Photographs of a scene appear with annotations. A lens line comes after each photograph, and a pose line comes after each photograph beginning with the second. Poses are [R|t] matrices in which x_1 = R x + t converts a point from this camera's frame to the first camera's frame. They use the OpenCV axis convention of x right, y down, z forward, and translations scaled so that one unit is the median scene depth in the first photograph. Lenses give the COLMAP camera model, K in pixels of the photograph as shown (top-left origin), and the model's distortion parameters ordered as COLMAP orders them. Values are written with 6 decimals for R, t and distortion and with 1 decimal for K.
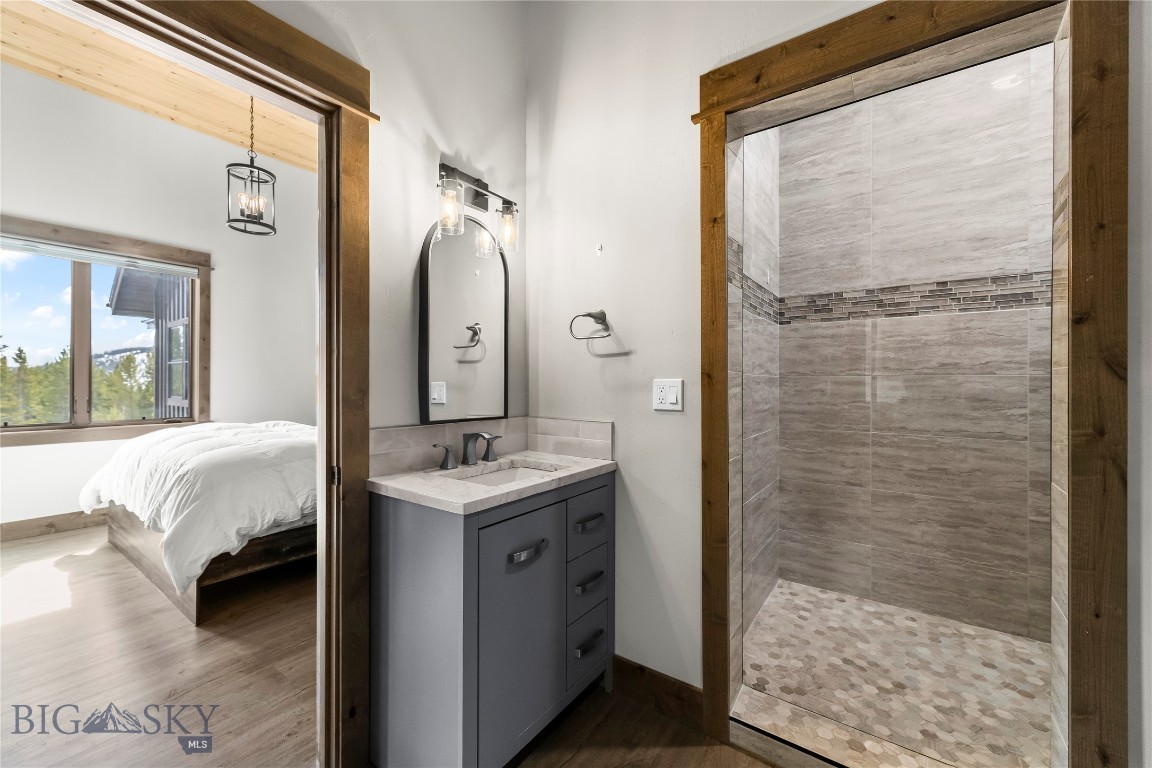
lens RADIAL K [[460.0, 0, 577.1], [0, 460.0, 383.0], [0, 0, 1]] dist [-0.000041, 0.000768]
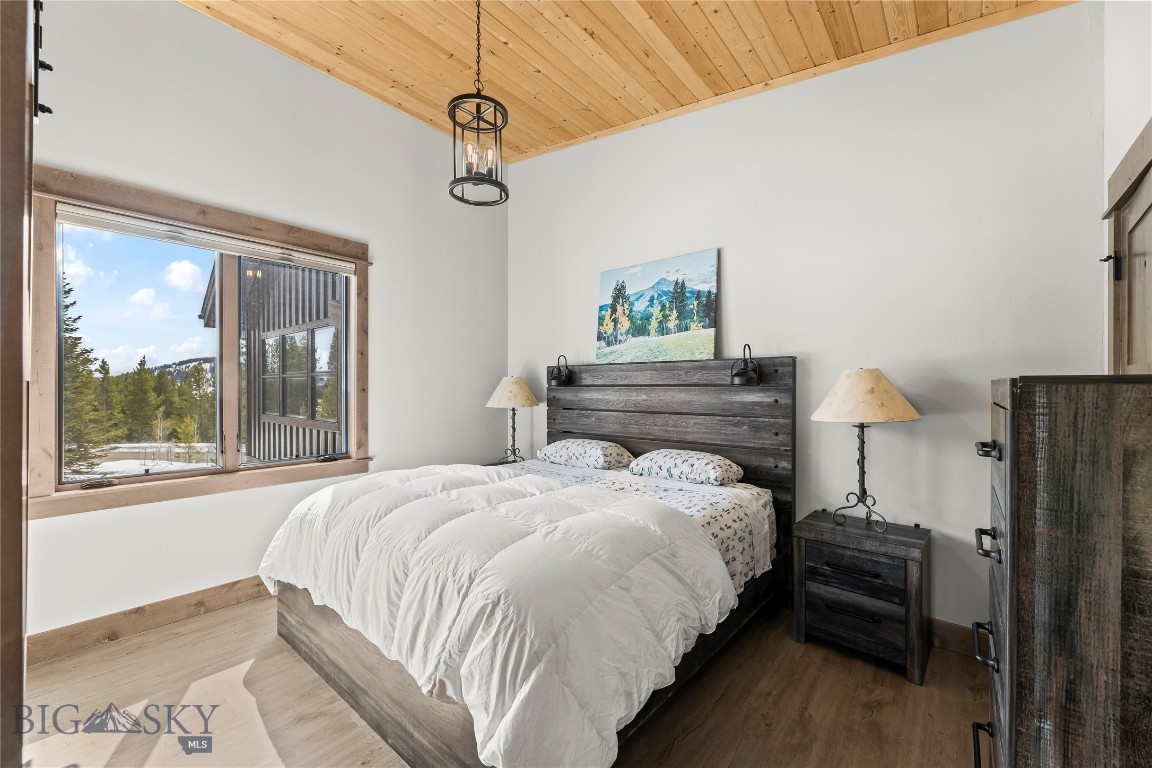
lens RADIAL K [[460.0, 0, 575.3], [0, 460.0, 389.9], [0, 0, 1]] dist [-0.000041, 0.000768]
pose [[0.996809, -0.005072, -0.079663, -0.382377], [0.005232, 0.999985, 0.001805, -0.031931], [0.079653, -0.002216, 0.996820, 0.244403]]
